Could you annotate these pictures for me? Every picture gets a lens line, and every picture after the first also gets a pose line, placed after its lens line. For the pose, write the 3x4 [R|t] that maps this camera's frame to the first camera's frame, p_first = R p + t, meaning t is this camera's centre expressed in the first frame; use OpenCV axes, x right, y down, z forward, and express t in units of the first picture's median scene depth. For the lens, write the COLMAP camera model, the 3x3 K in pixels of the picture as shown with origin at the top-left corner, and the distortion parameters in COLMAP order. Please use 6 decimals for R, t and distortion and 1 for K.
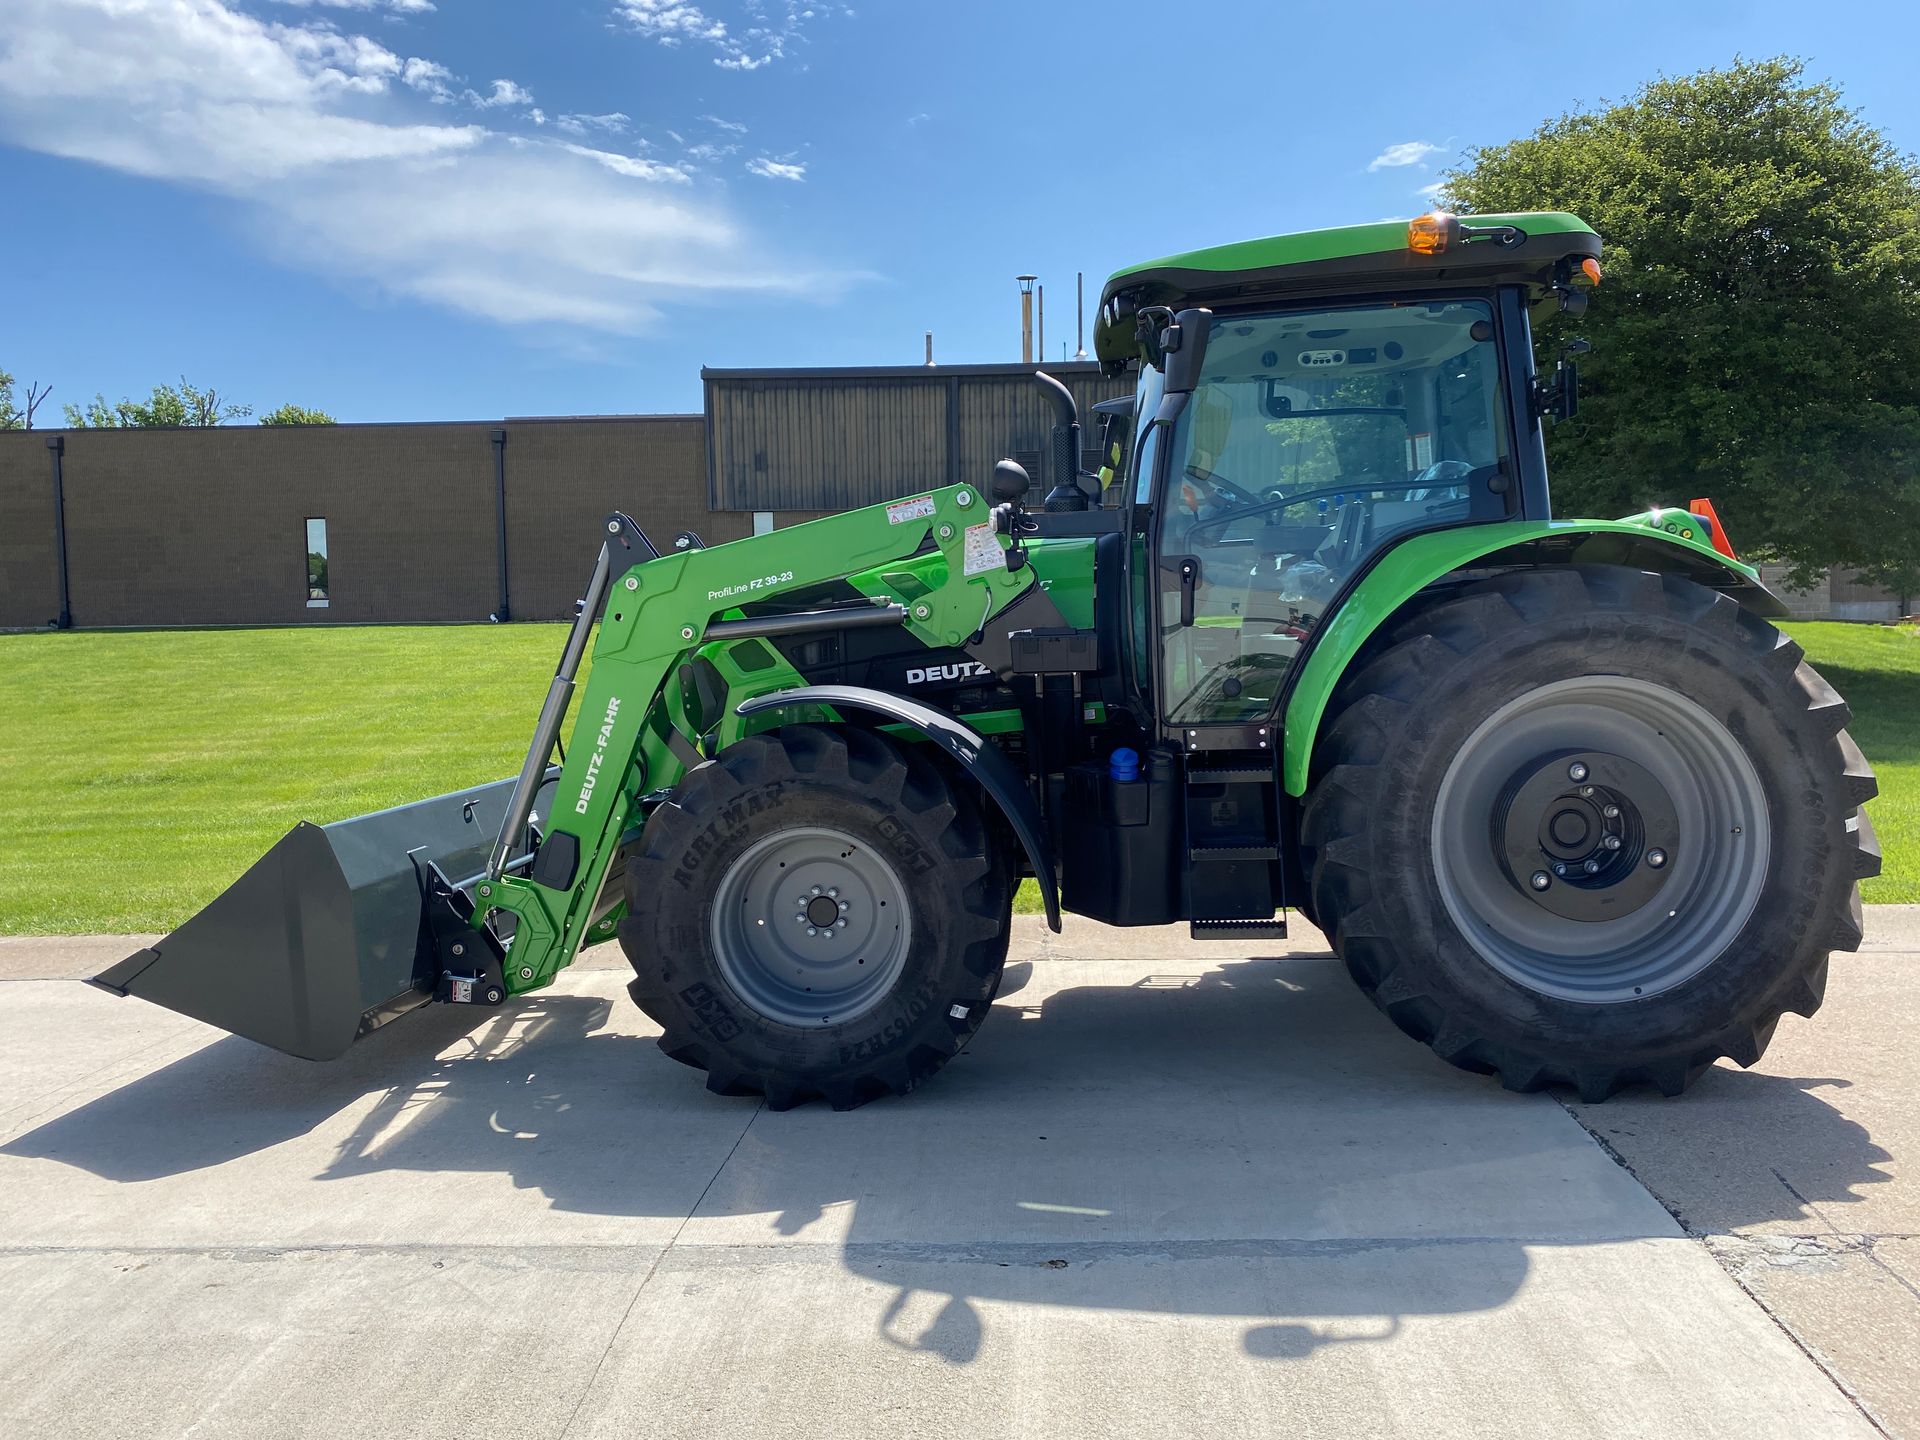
lens RADIAL K [[1462.5, 0, 963.4], [0, 1462.5, 693.4], [0, 0, 1]] dist [0.027294, -0.026012]
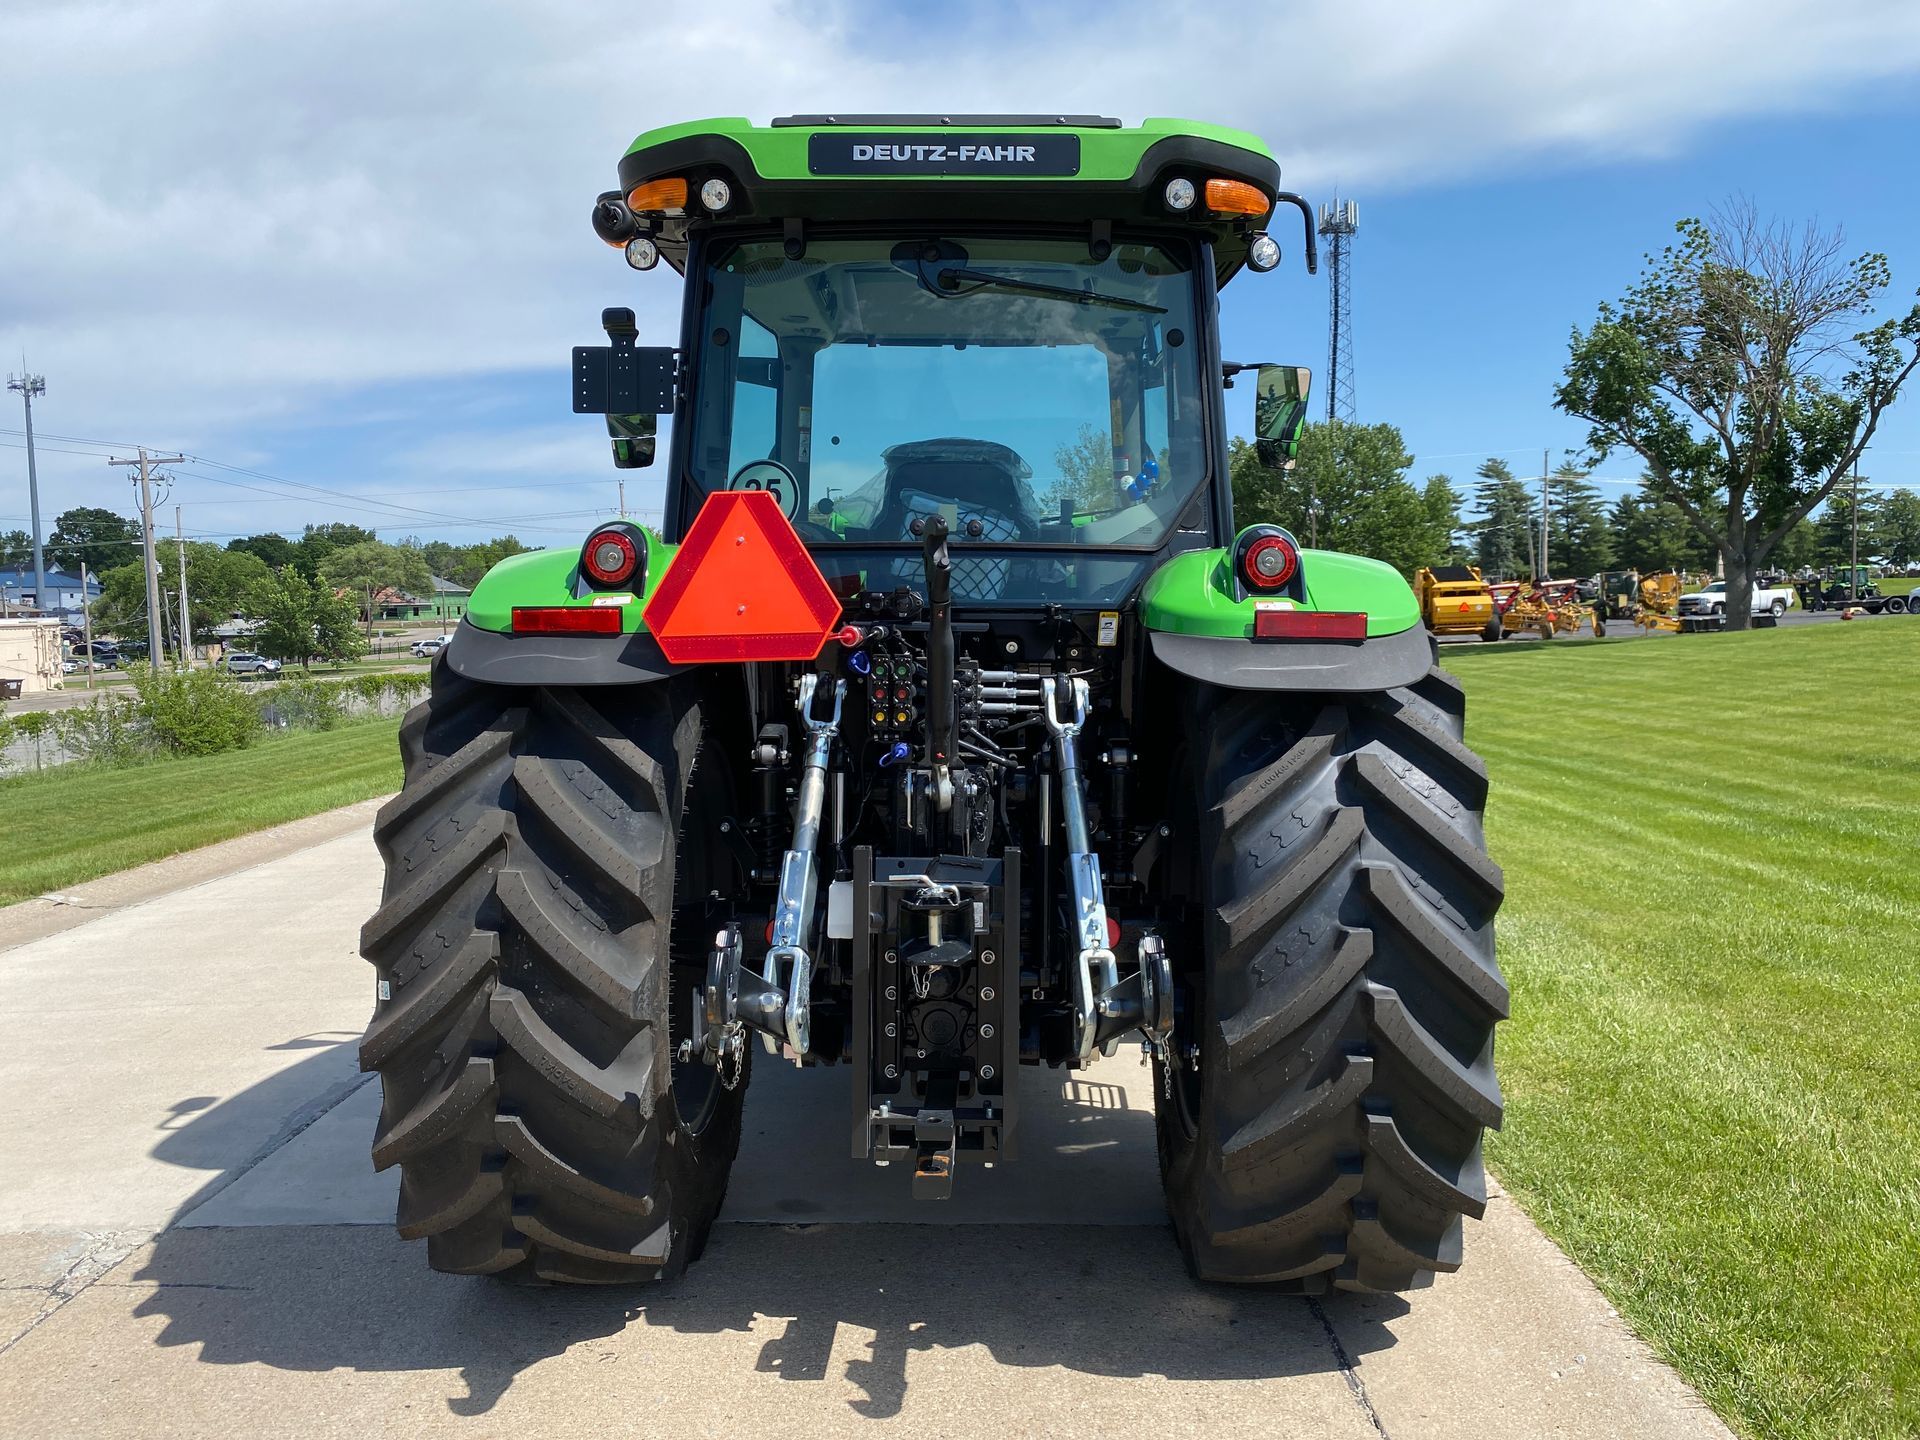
lens RADIAL K [[1462.5, 0, 980.3], [0, 1462.5, 698.9], [0, 0, 1]] dist [0.027294, -0.026012]
pose [[0.059600, 0.081526, -0.994888, 1.220658], [-0.046316, 0.995812, 0.078828, -0.106839], [0.997147, 0.041381, 0.063126, 1.164030]]
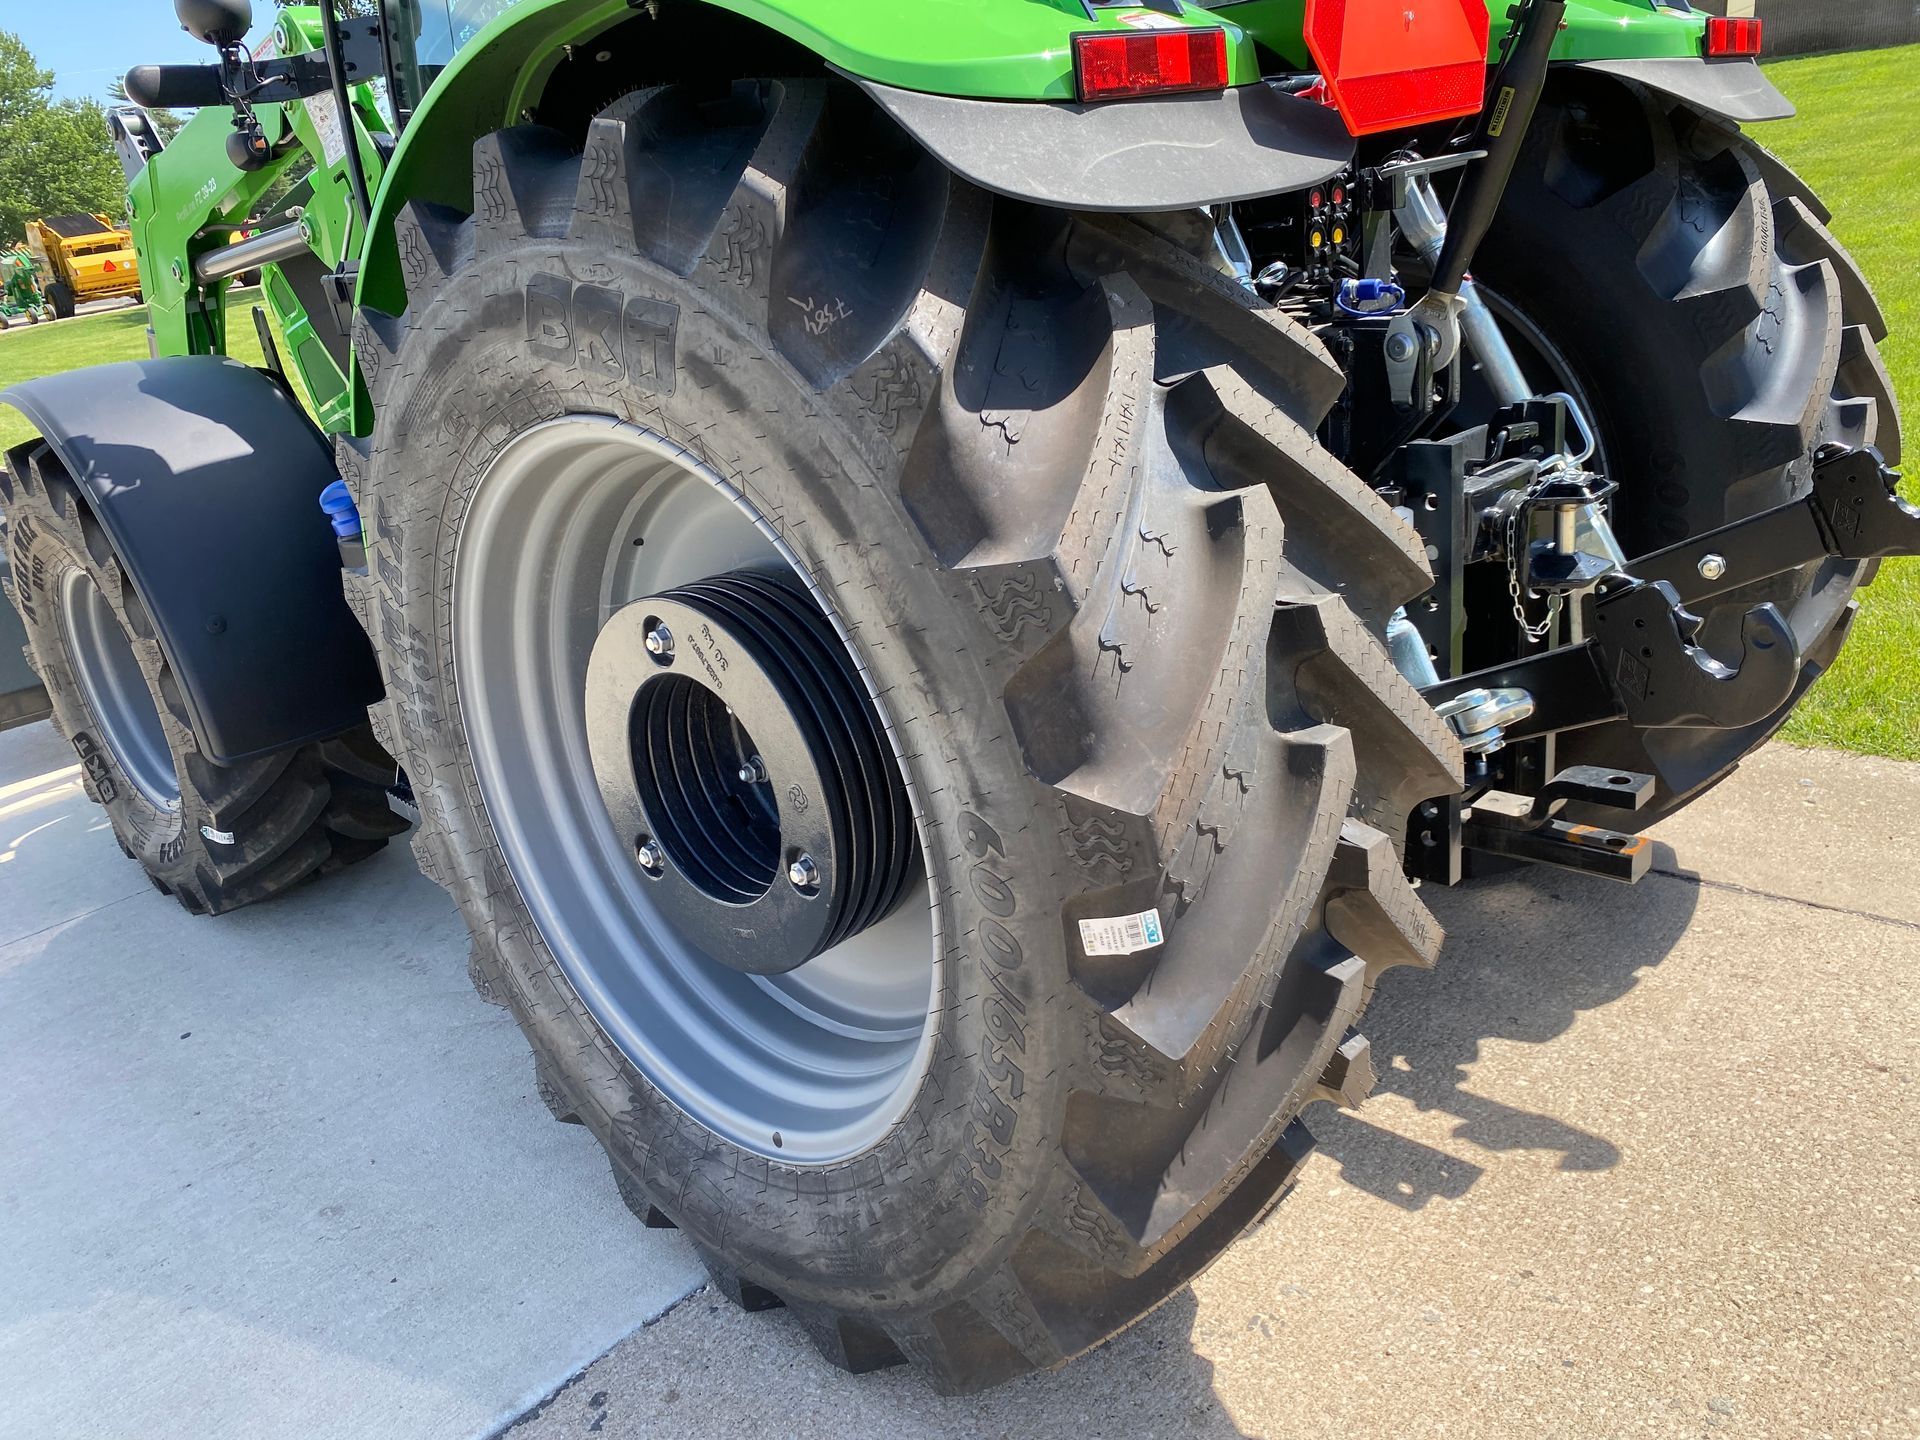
lens RADIAL K [[1462.5, 0, 937.2], [0, 1462.5, 729.6], [0, 0, 1]] dist [0.027294, -0.026012]
pose [[0.760468, 0.172988, -0.625911, 0.719616], [0.060630, 0.940741, 0.333663, -0.054921], [0.646539, -0.291689, 0.704915, 0.727862]]
